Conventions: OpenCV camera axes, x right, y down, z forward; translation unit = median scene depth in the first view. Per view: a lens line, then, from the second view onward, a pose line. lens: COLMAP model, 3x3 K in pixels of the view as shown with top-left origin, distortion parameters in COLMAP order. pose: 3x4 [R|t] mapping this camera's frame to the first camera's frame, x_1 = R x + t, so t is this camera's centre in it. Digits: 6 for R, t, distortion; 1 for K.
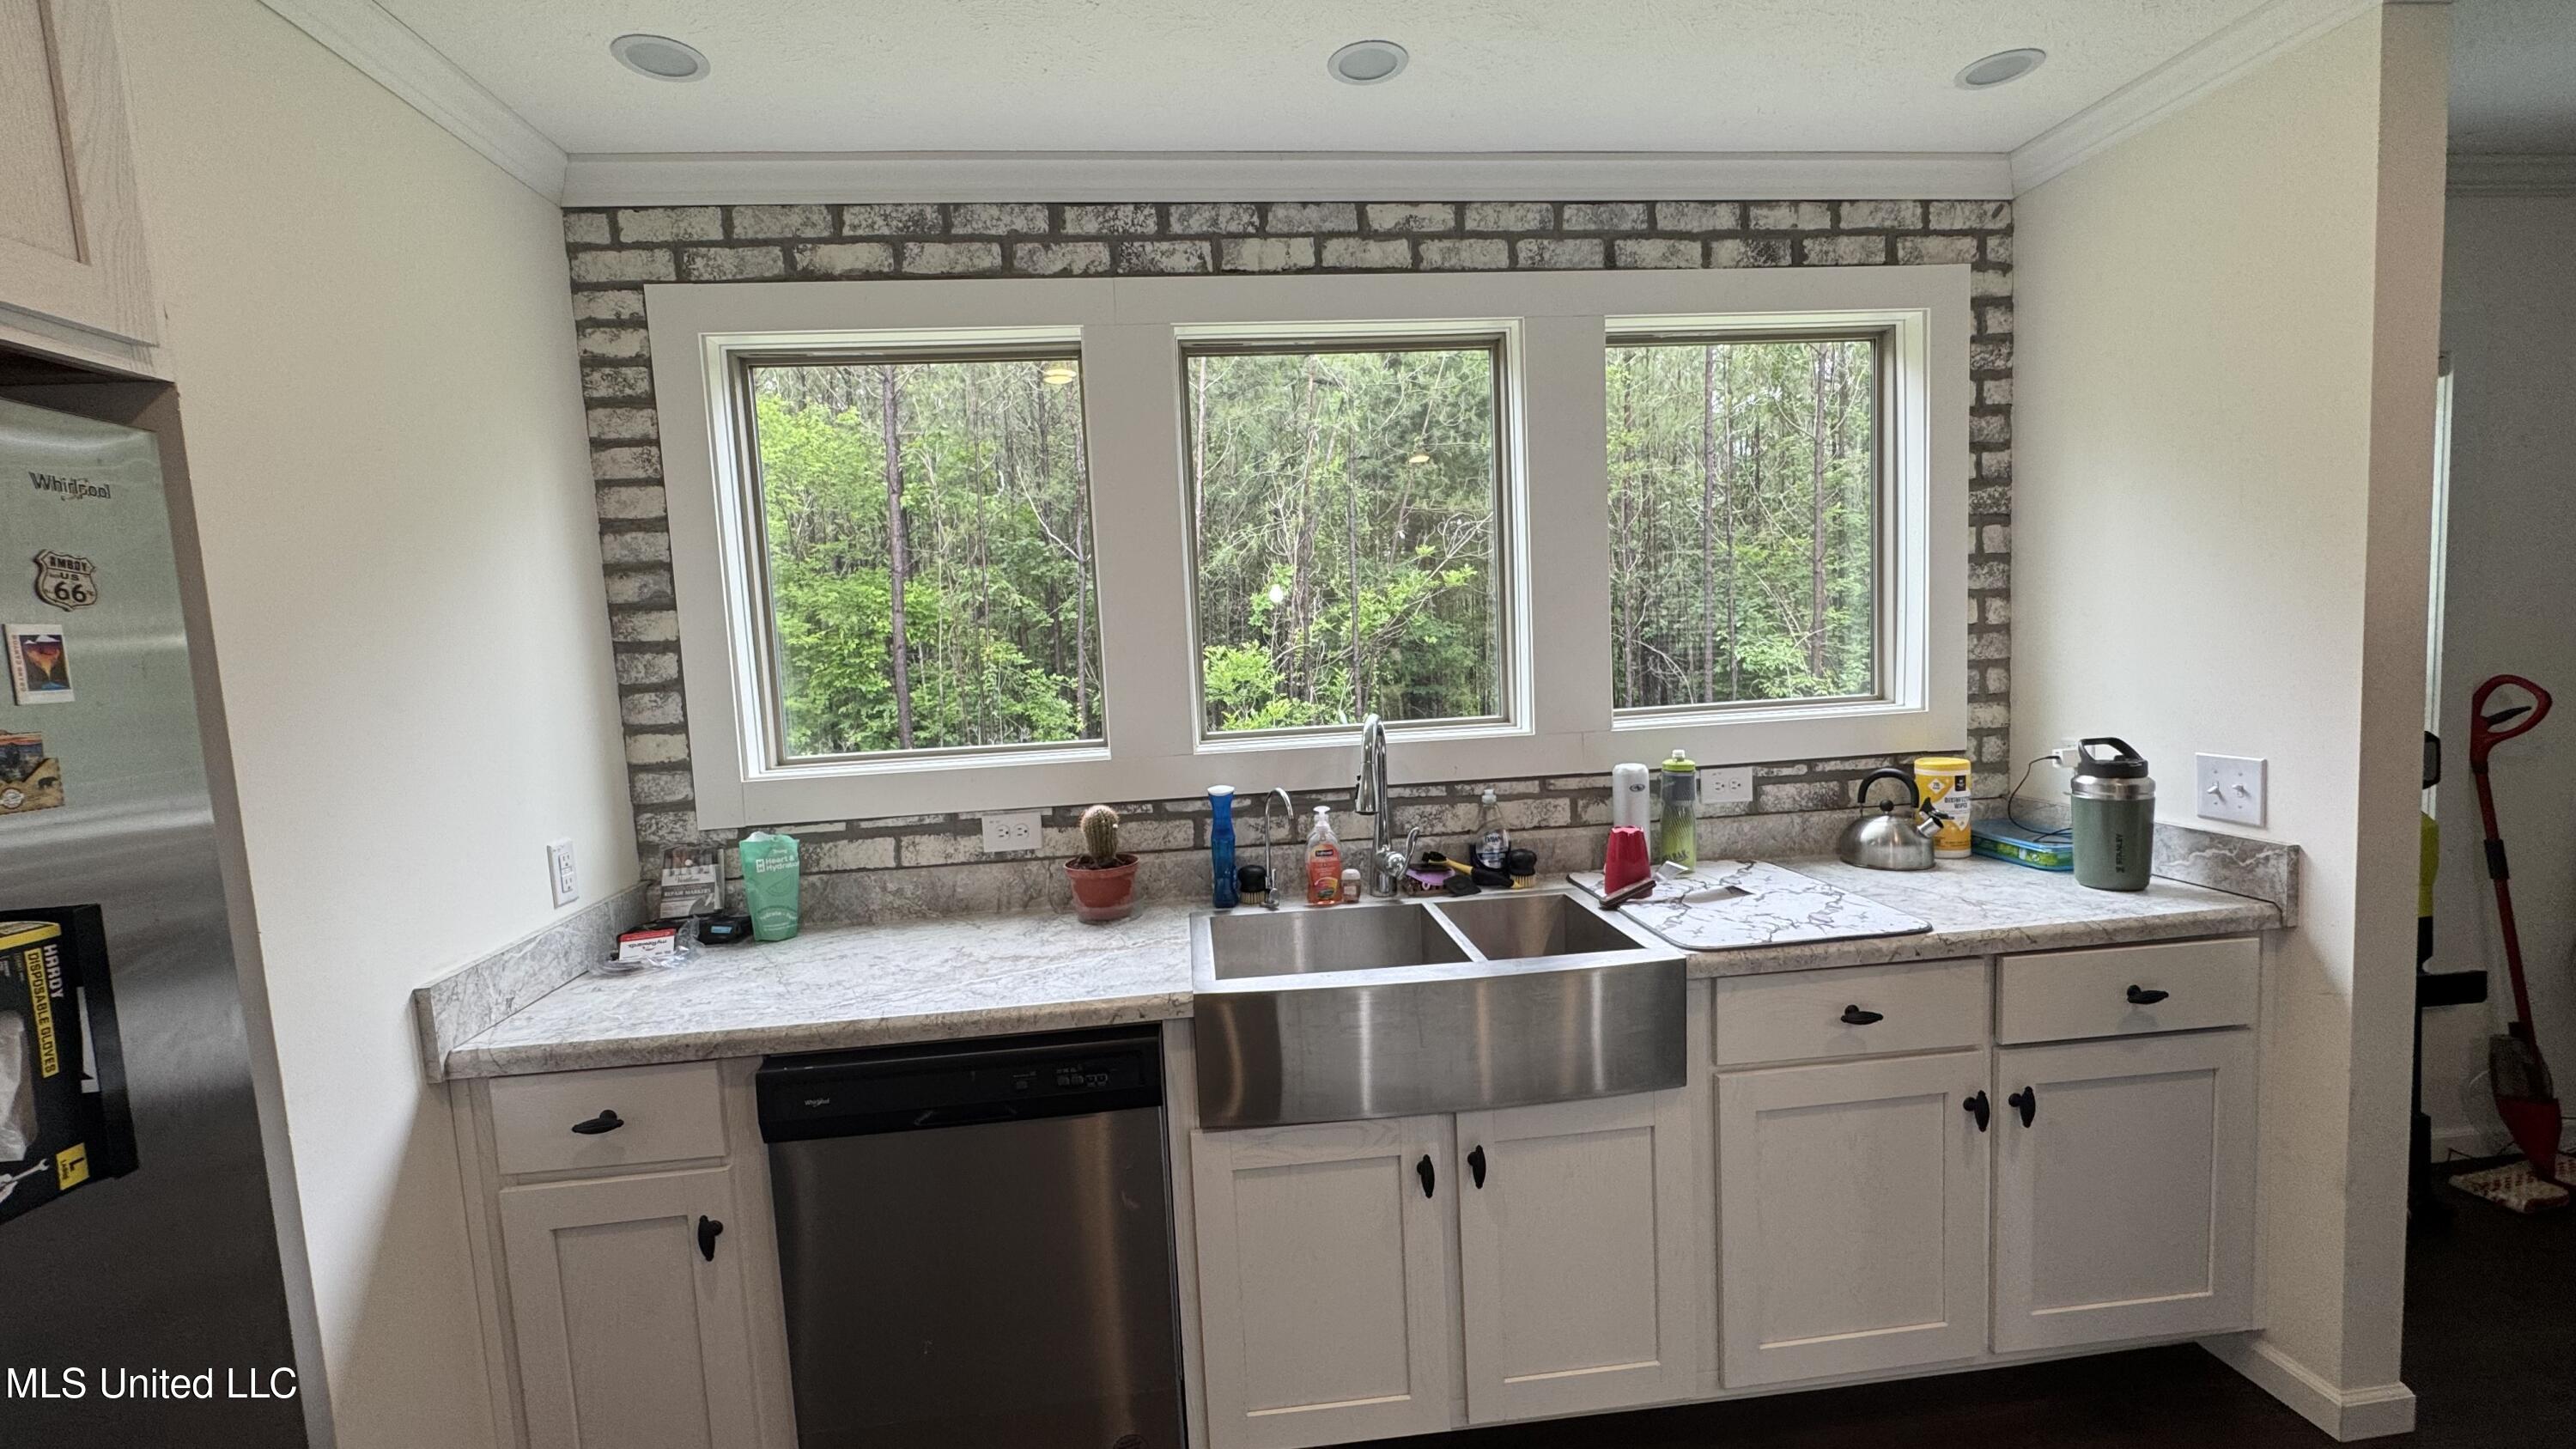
lens RADIAL K [[1028.2, 0, 1285.2], [0, 1028.2, 725.8], [0, 0, 1]] dist [-0.003522, 0.000753]
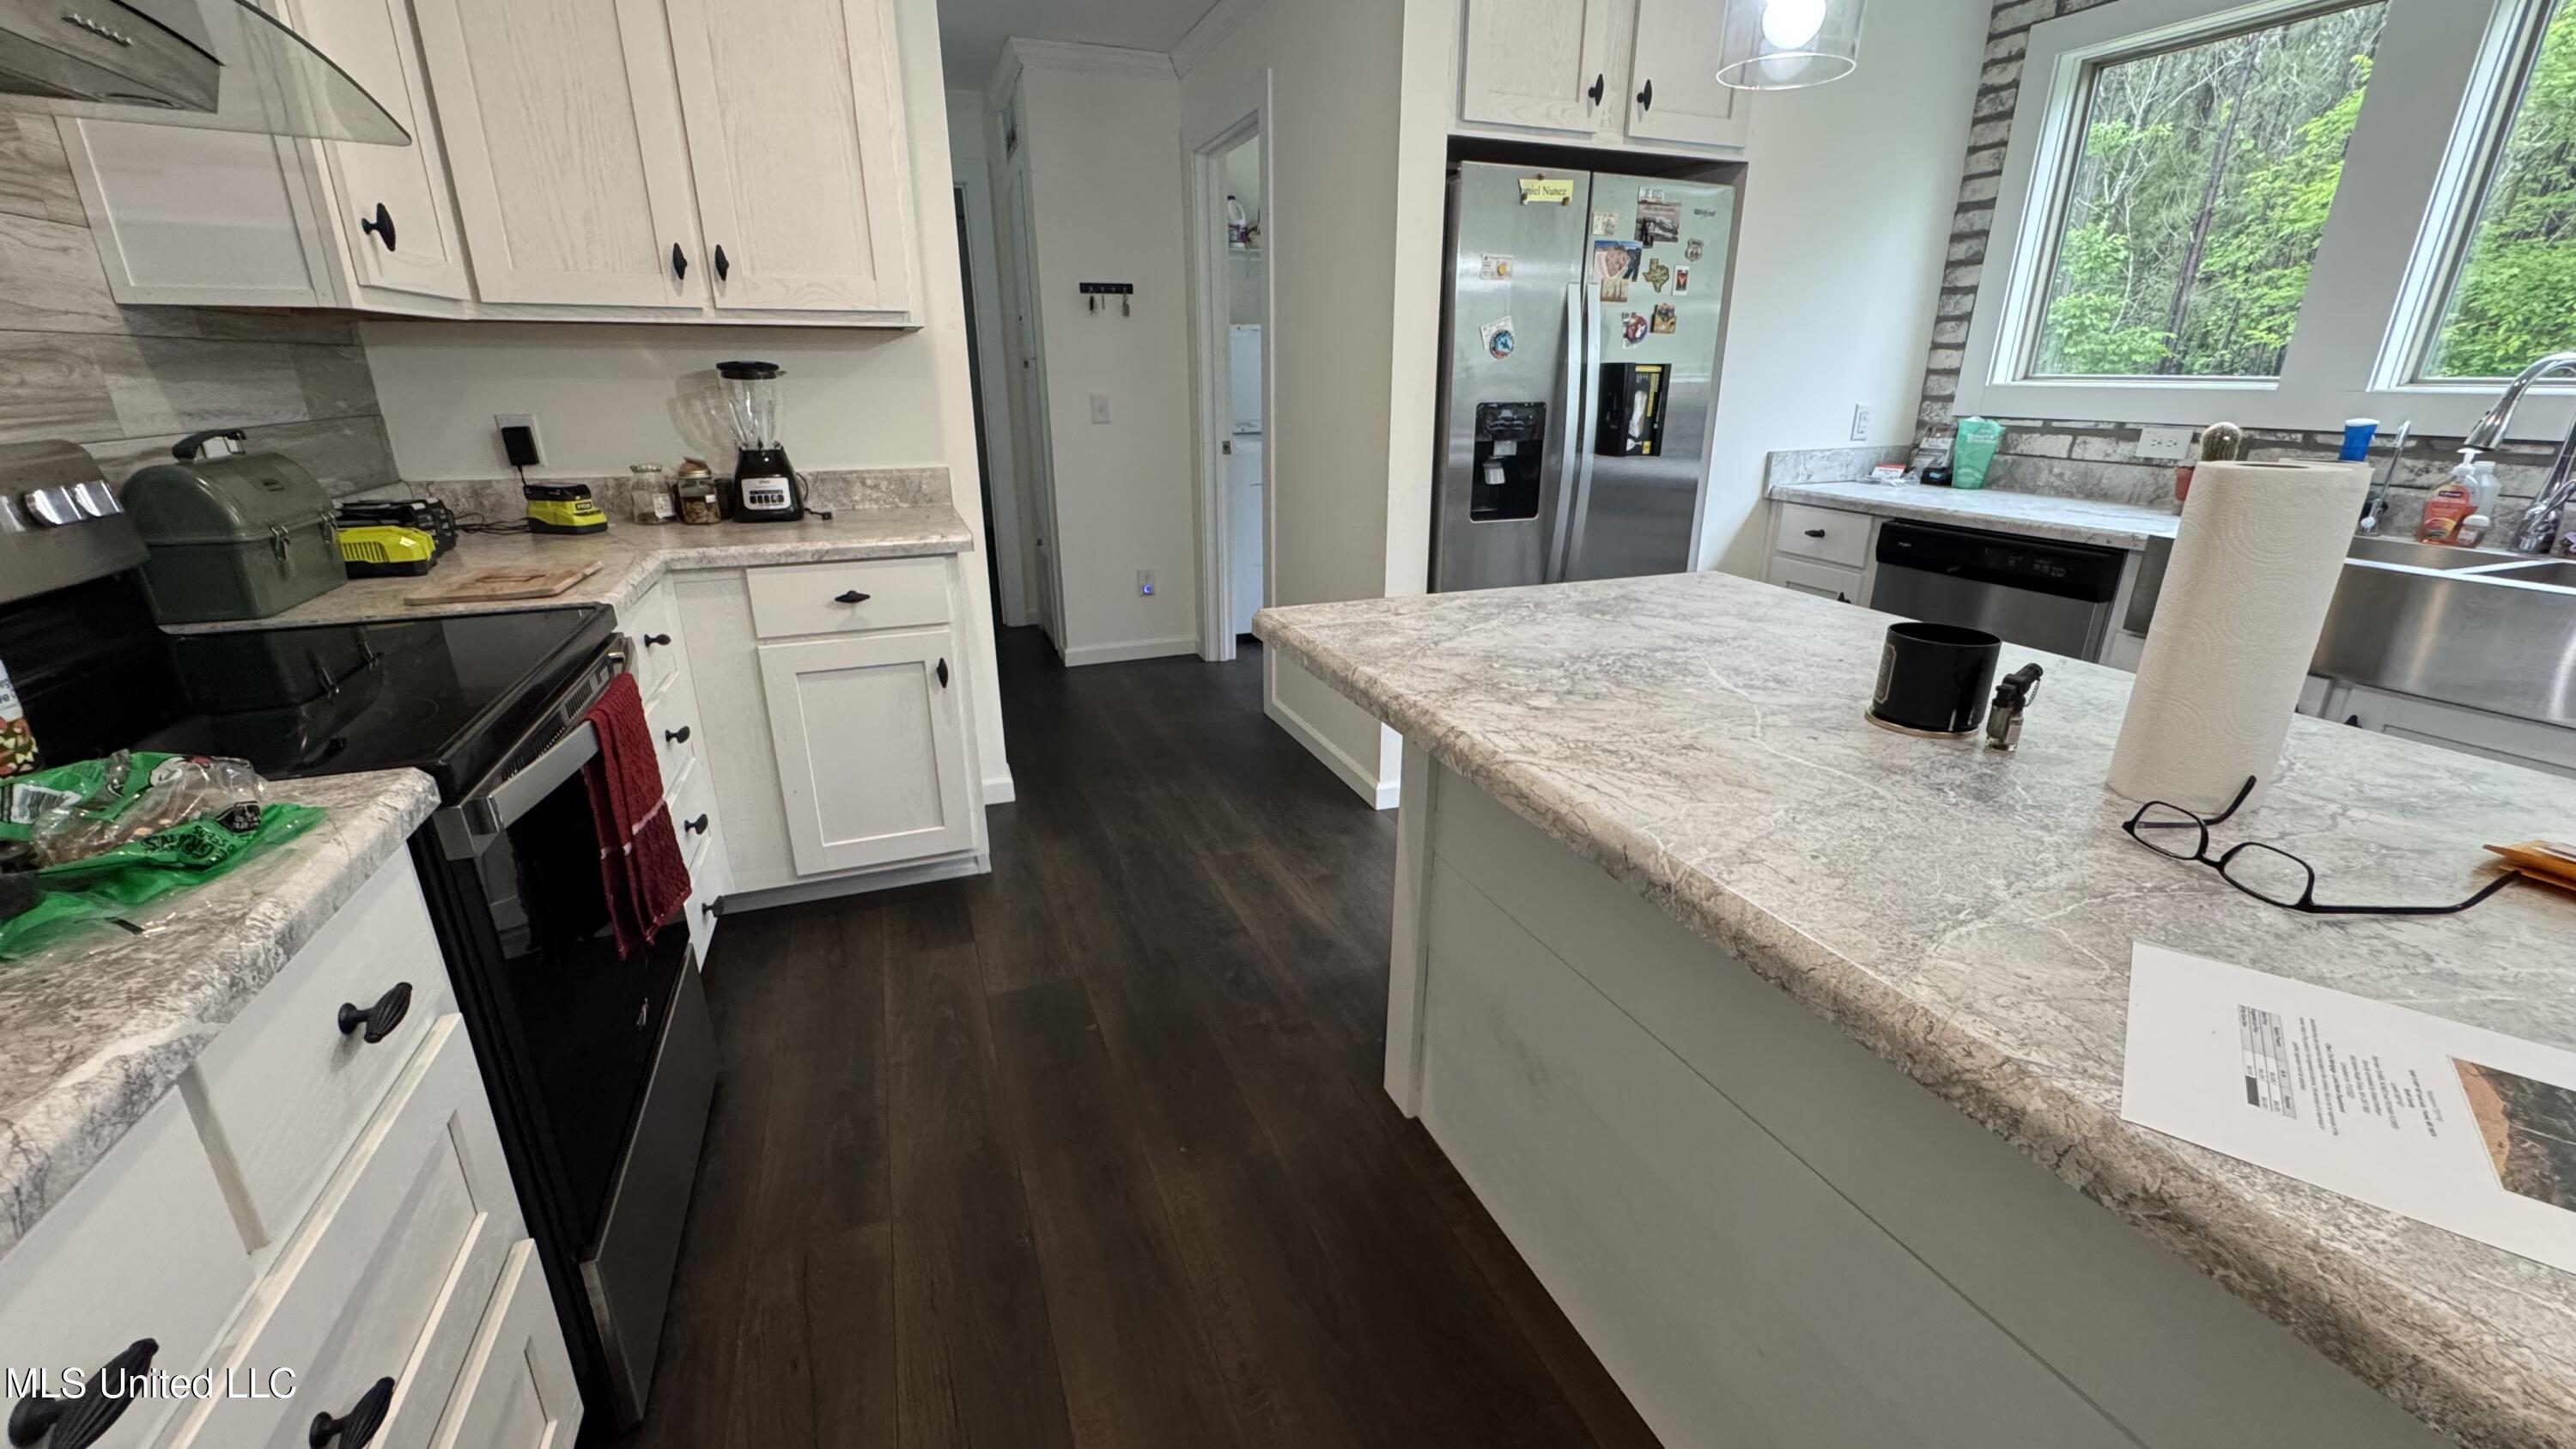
lens RADIAL K [[1028.2, 0, 1289.2], [0, 1028.2, 726.3], [0, 0, 1]] dist [-0.003522, 0.000753]
pose [[0.272134, 0.362327, -0.891438, 0.752572], [-0.103522, 0.932048, 0.347231, 0.107562], [0.956675, -0.002210, 0.291151, -0.448359]]
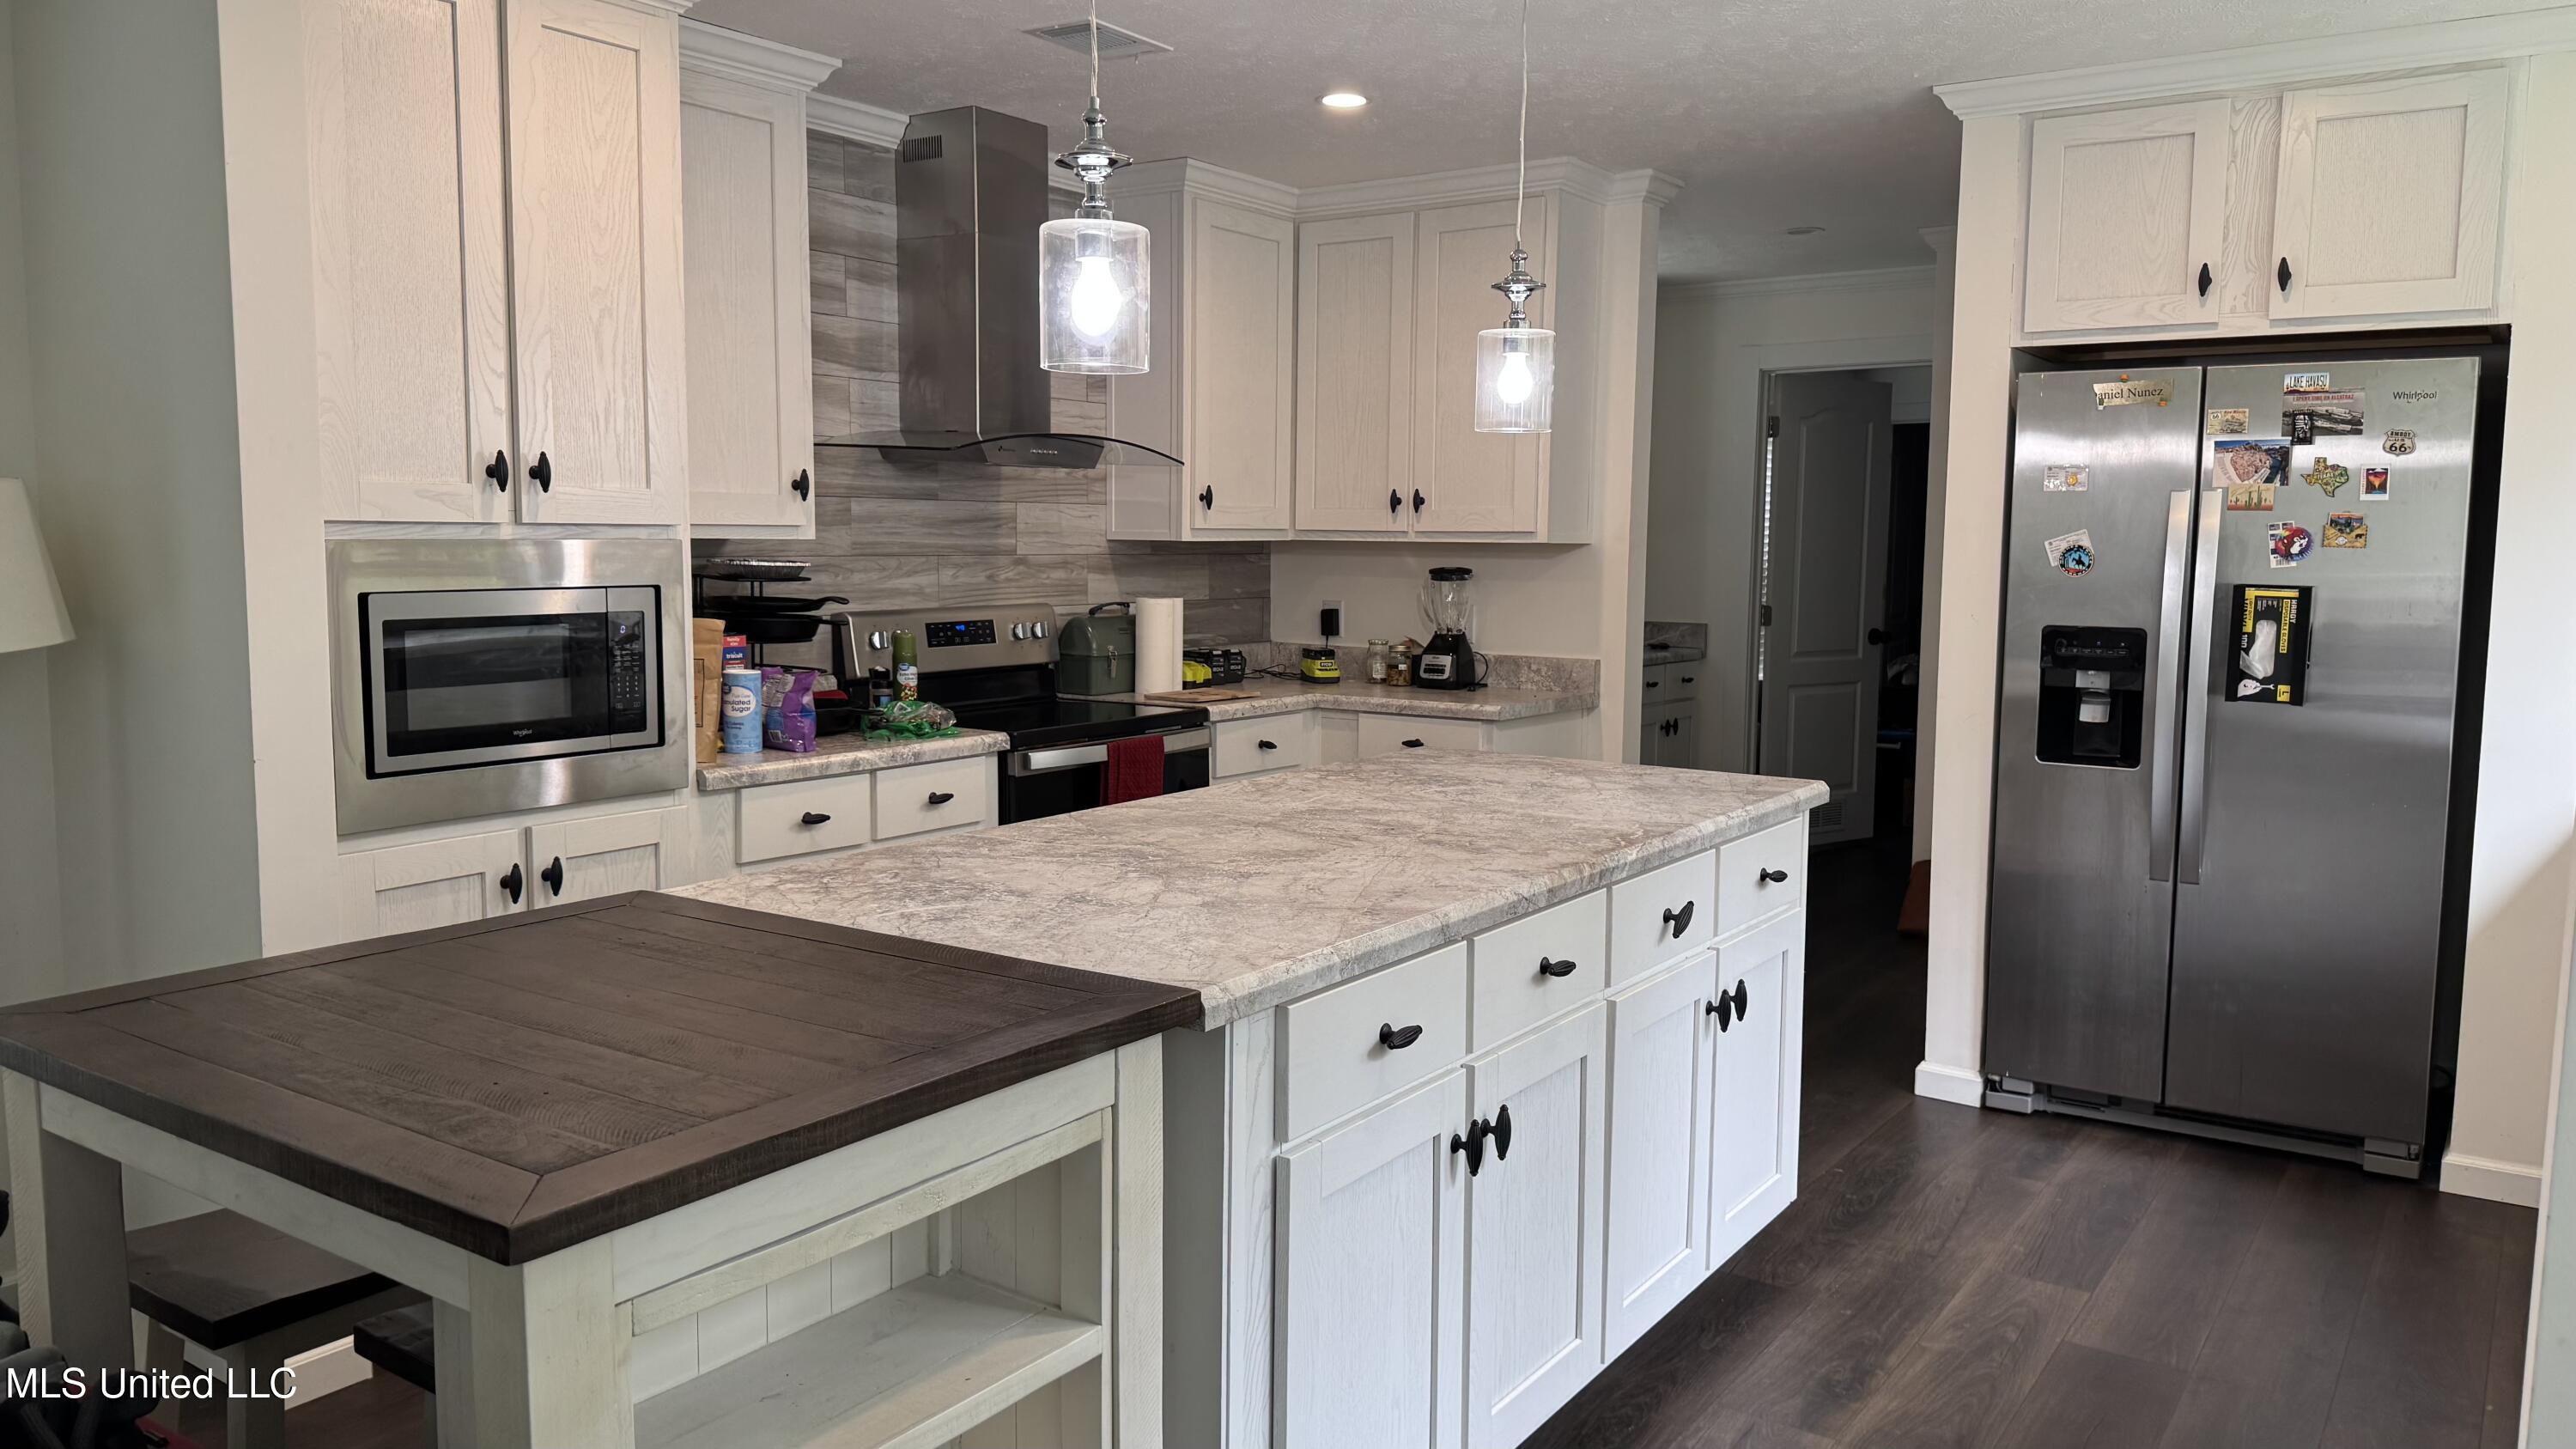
lens RADIAL K [[1779.2, 0, 1295.7], [0, 1779.2, 742.1], [0, 0, 1]] dist [0.035001, -0.055693]
pose [[-0.650305, 0.129755, -0.748510, 1.540606], [-0.047004, 0.976545, 0.210122, -0.101758], [0.758218, 0.171827, -0.628953, 0.842406]]
